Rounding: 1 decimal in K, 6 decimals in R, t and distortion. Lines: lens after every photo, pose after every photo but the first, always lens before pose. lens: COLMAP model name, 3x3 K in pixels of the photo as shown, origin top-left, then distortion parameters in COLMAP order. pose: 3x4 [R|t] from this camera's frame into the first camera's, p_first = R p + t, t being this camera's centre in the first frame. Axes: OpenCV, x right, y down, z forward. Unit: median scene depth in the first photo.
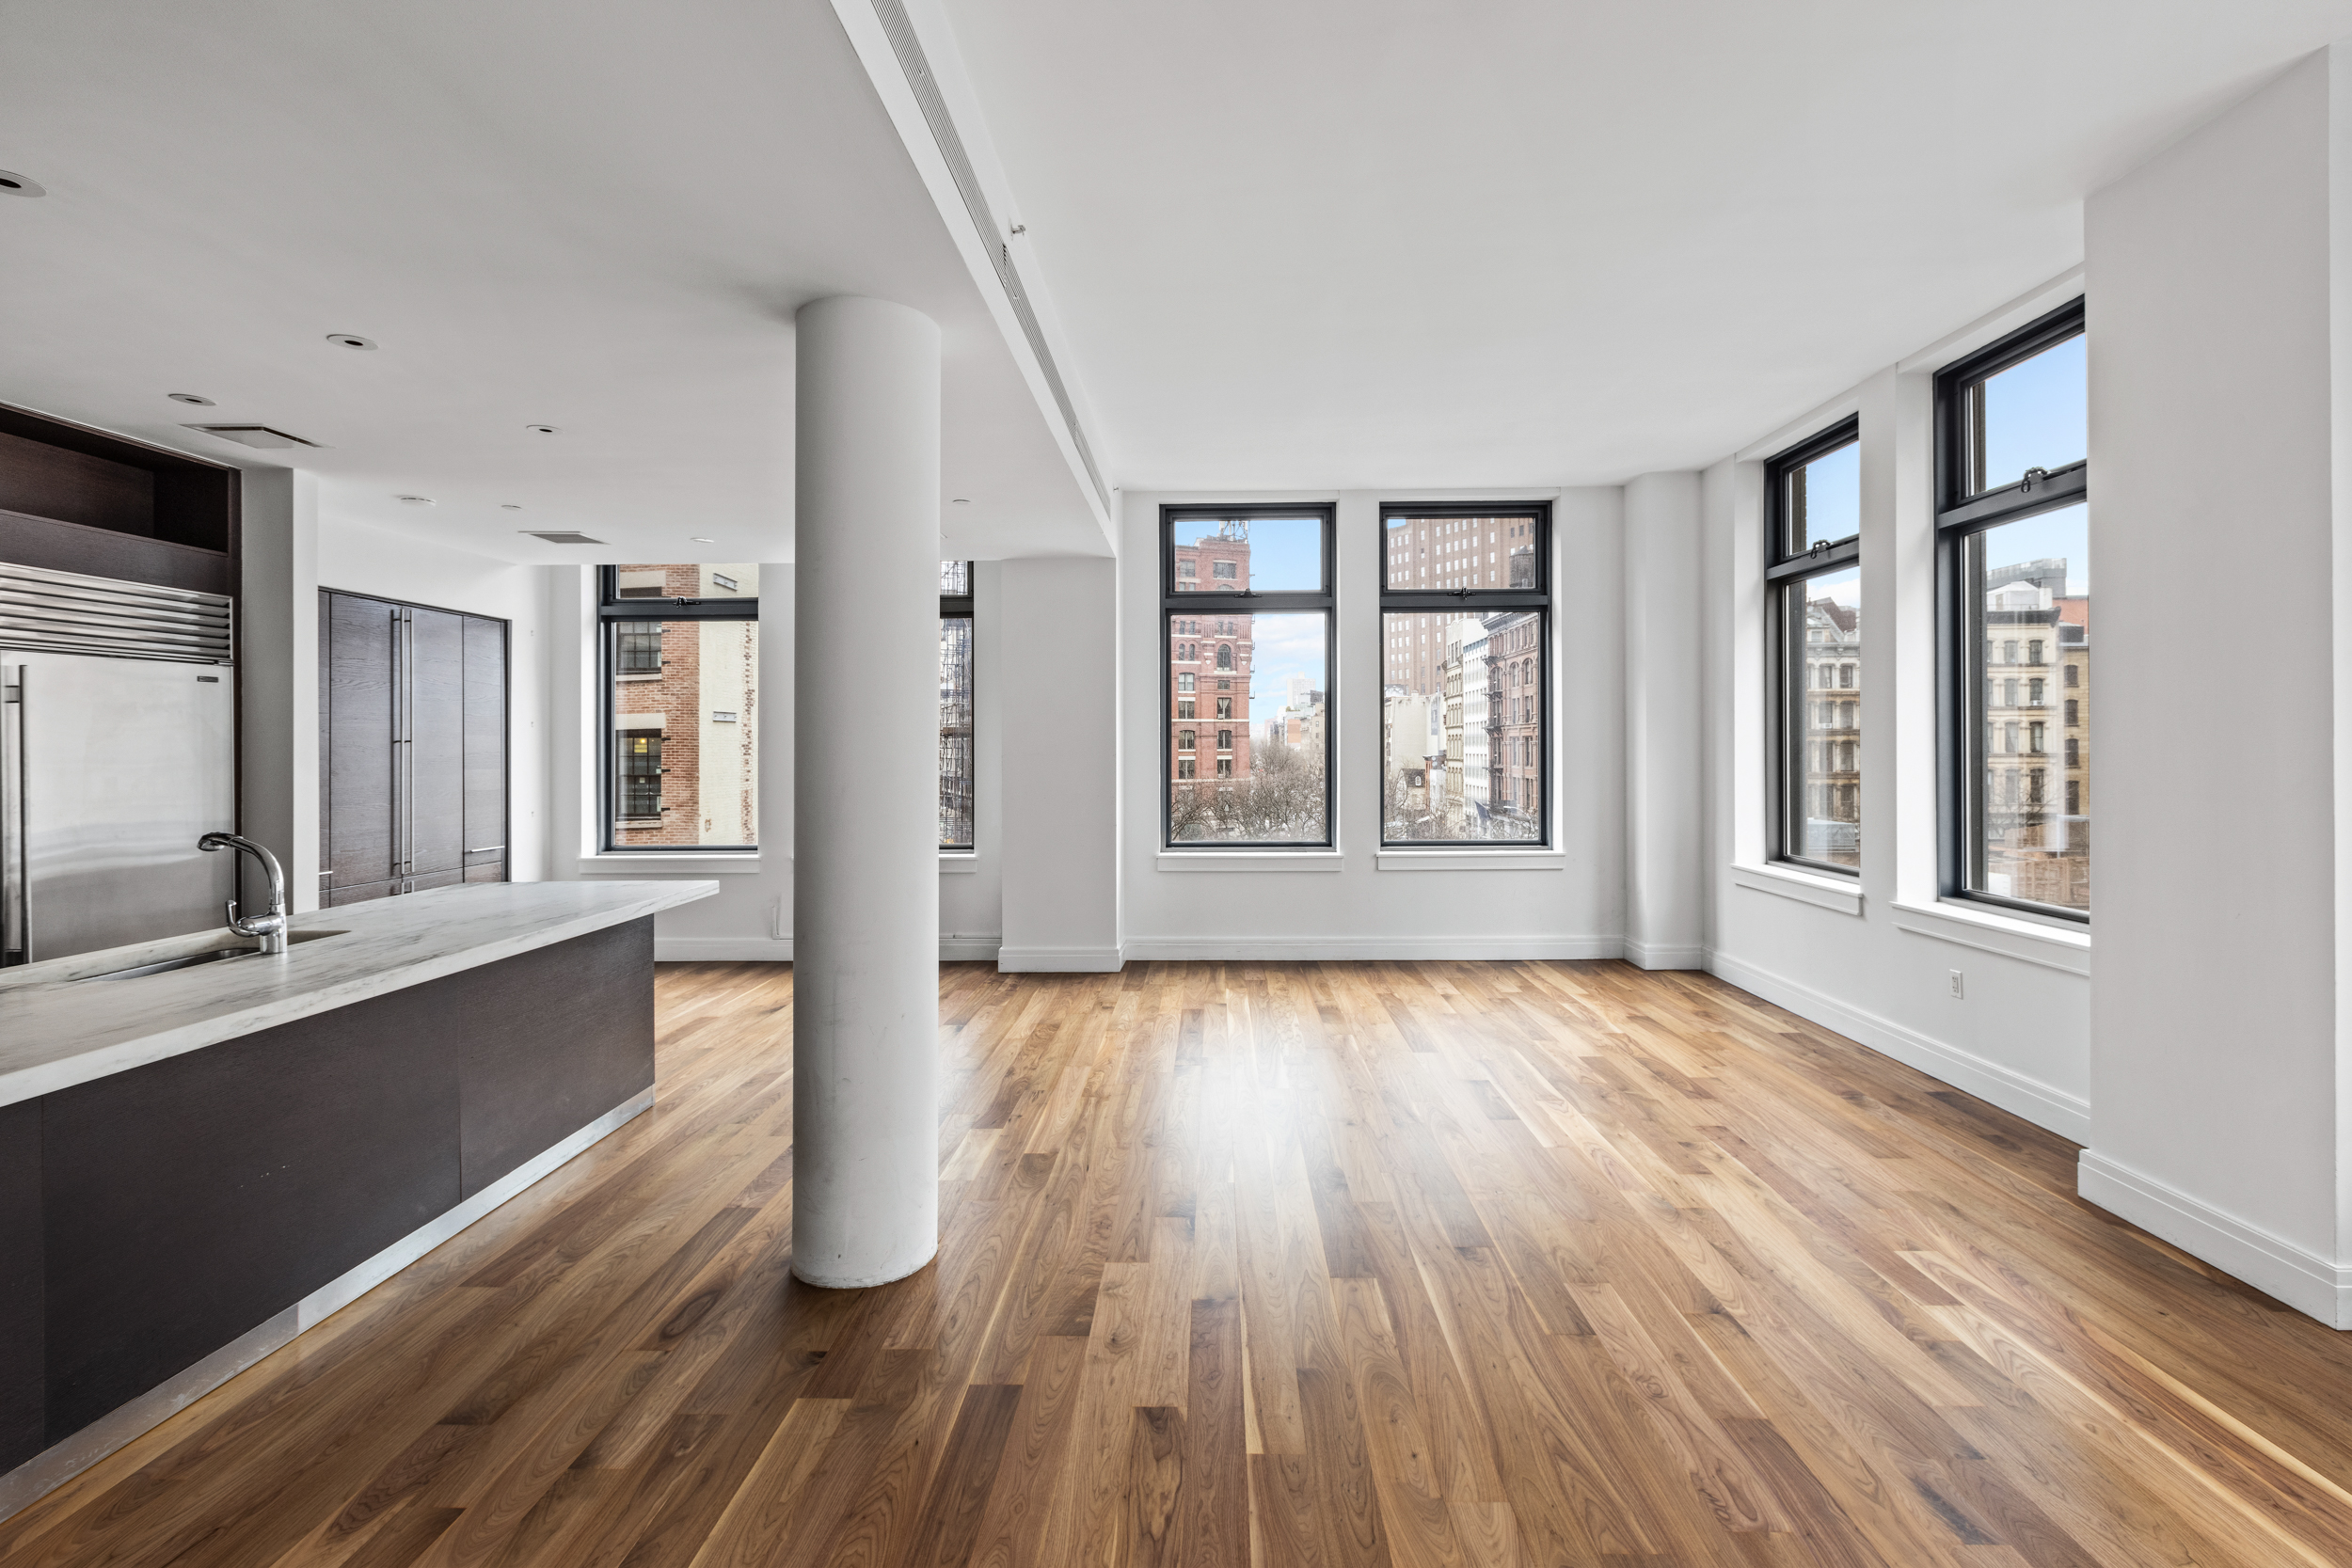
lens RADIAL K [[1056.7, 0, 1188.0], [0, 1056.7, 740.8], [0, 0, 1]] dist [0.000854, -0.001034]
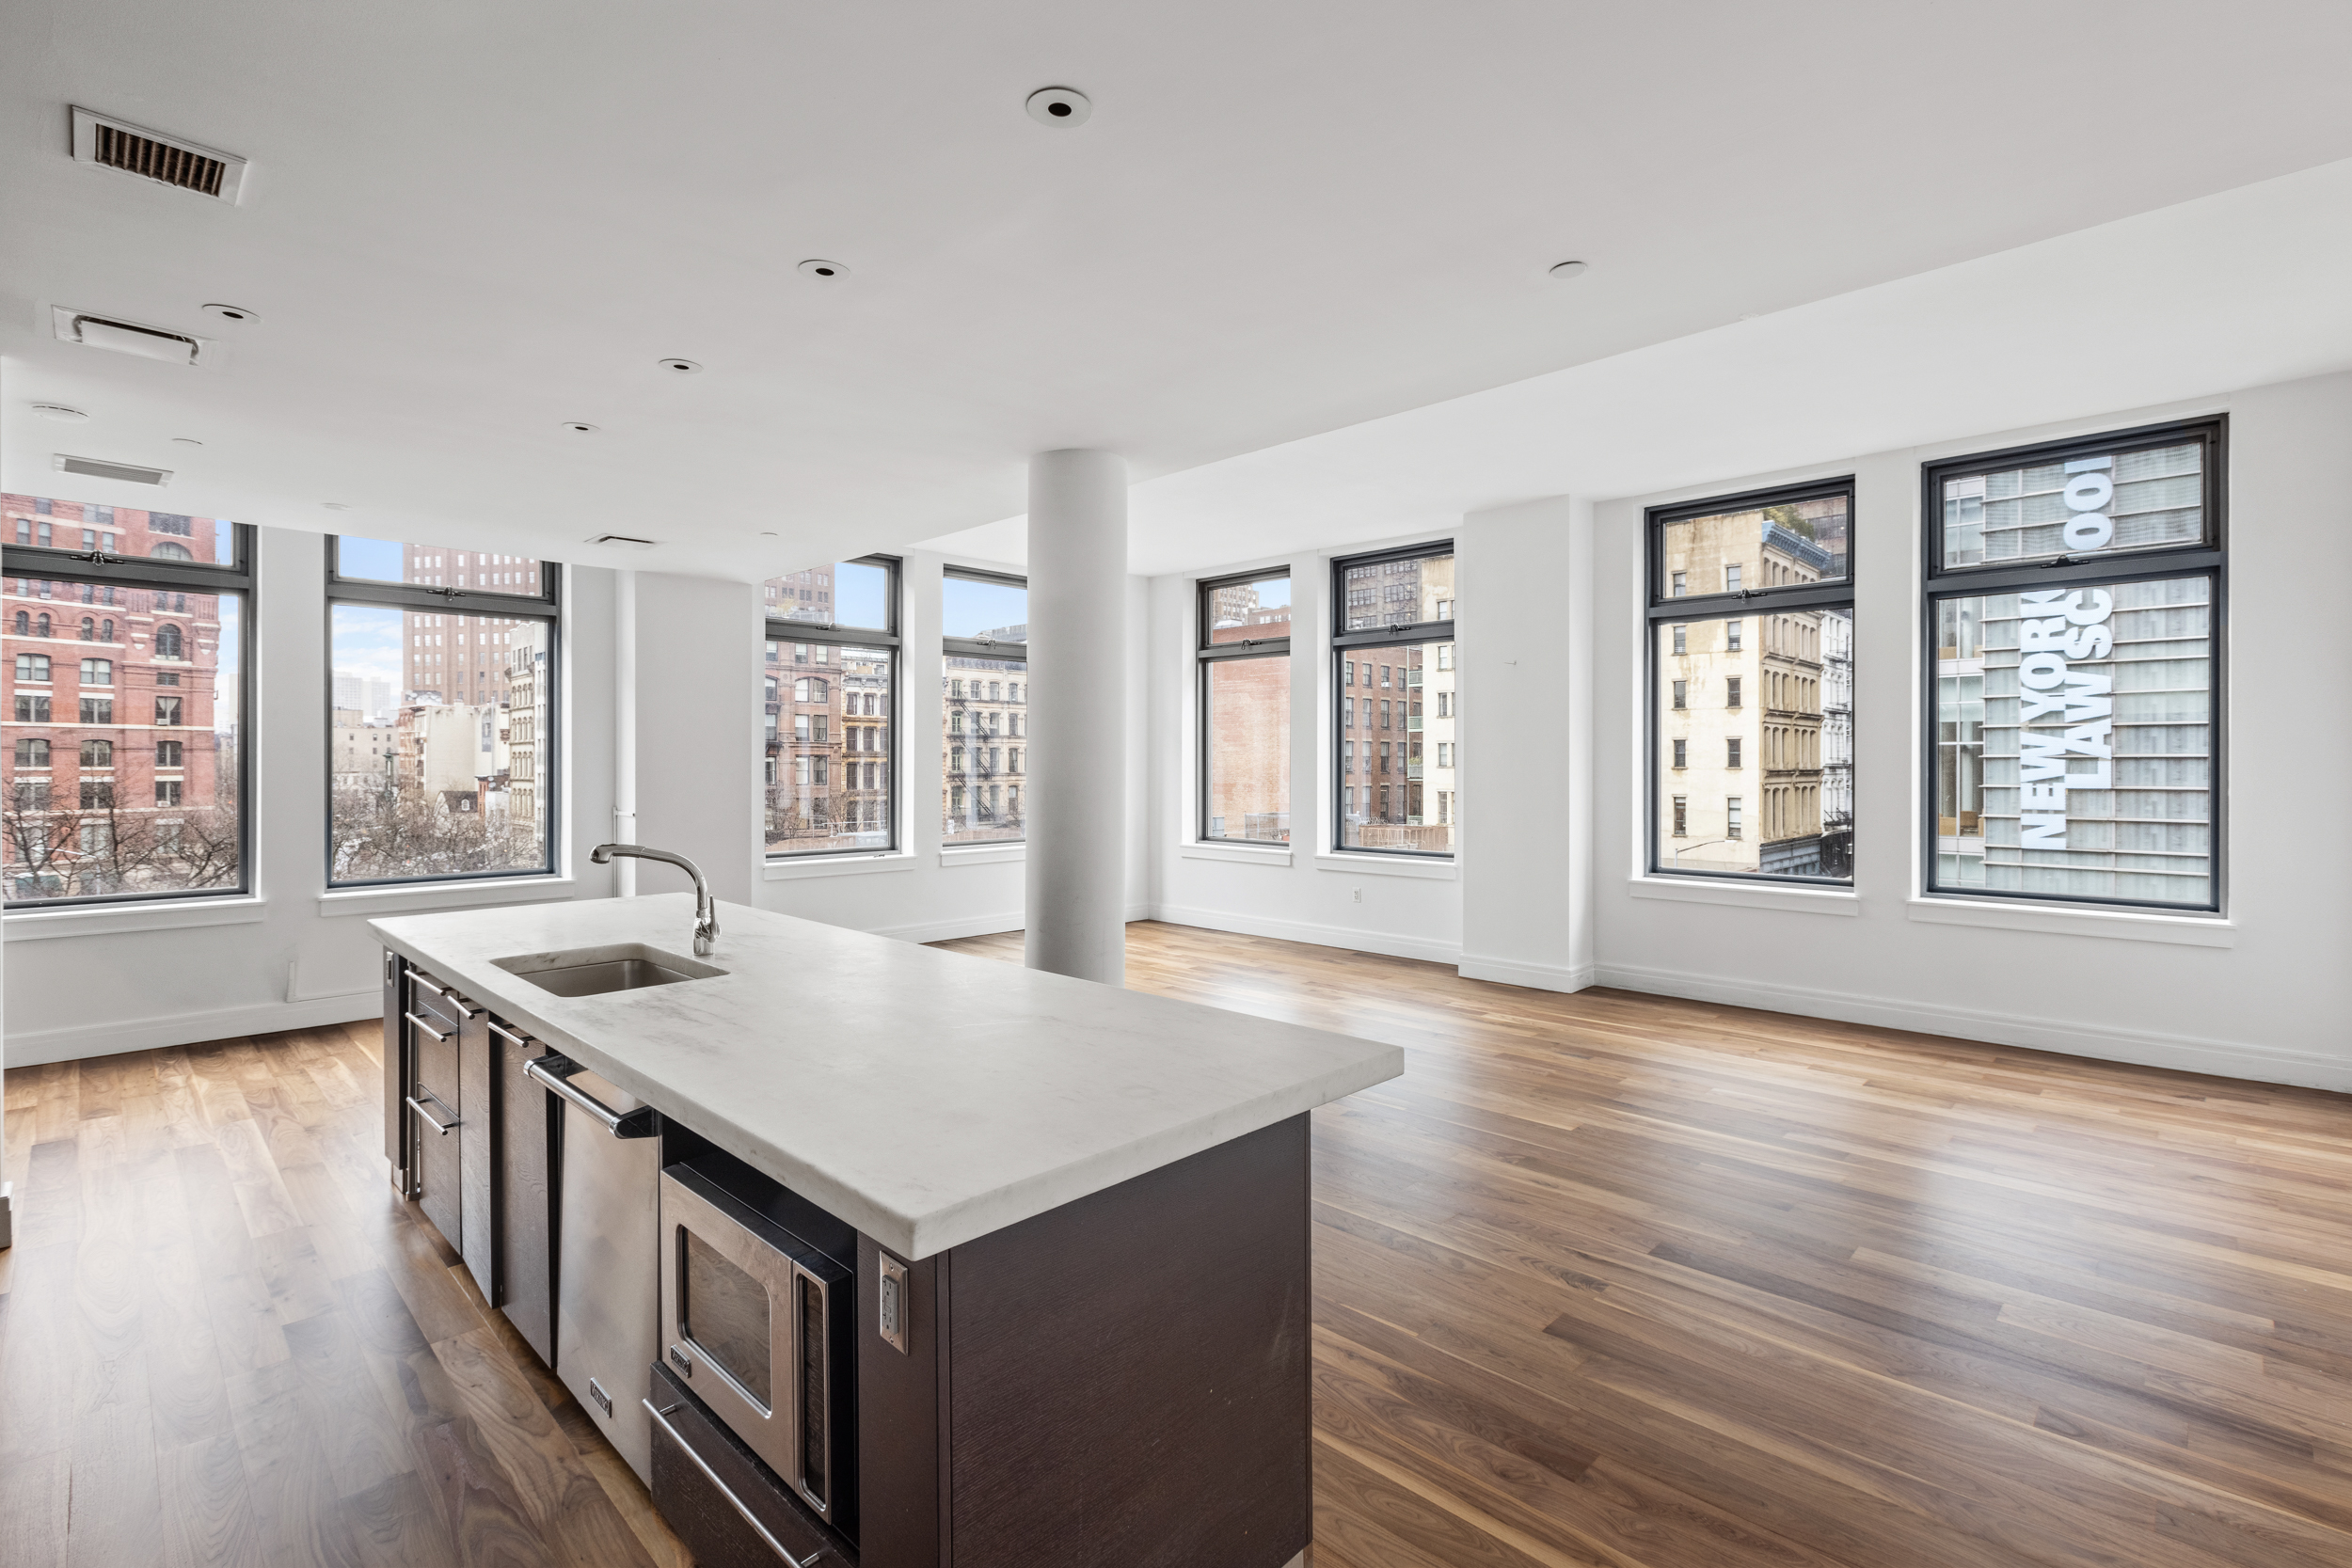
lens RADIAL K [[1056.7, 0, 1164.2], [0, 1056.7, 761.9], [0, 0, 1]] dist [0.000854, -0.001034]
pose [[0.690777, 0.006899, 0.723035, -0.559656], [-0.007987, 0.999966, -0.001910, 0.002734], [-0.723024, -0.004455, 0.690809, -0.024018]]
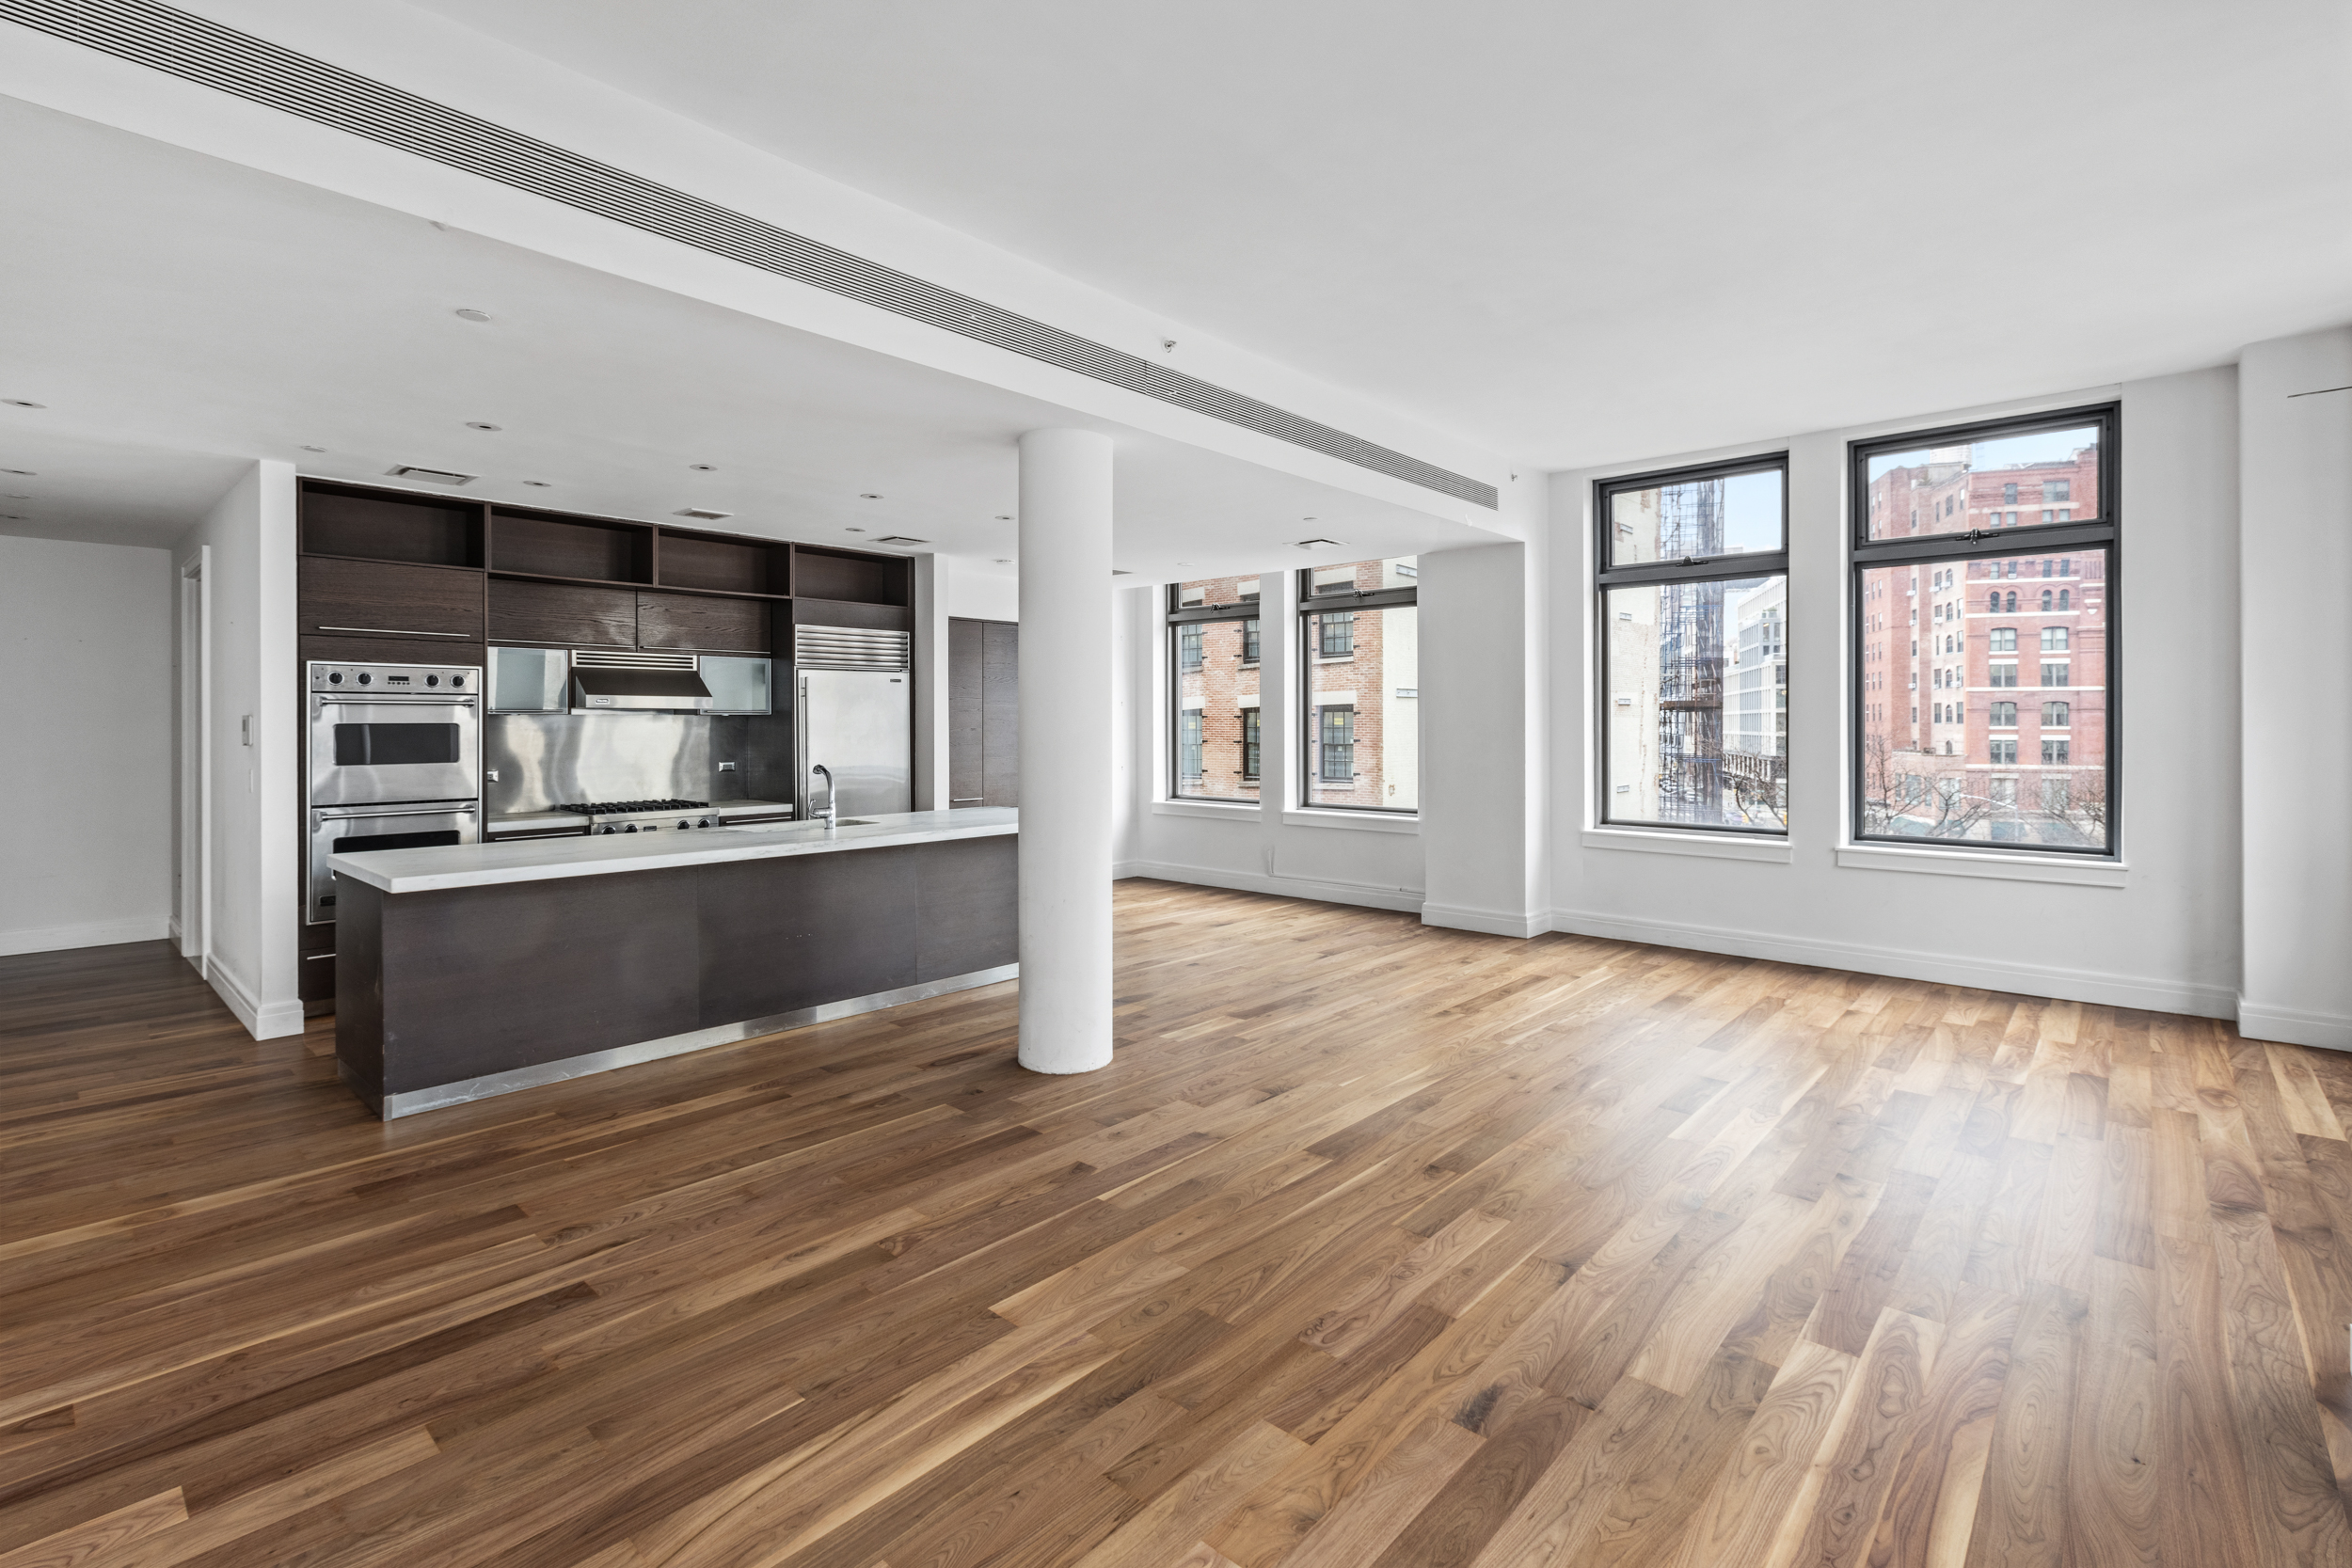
lens RADIAL K [[1056.7, 0, 1176.1], [0, 1056.7, 731.4], [0, 0, 1]] dist [0.000854, -0.001034]
pose [[0.761952, 0.012382, -0.647515, 0.350922], [-0.002004, 0.999858, 0.016762, -0.002786], [0.647630, -0.011474, 0.761868, -0.017991]]
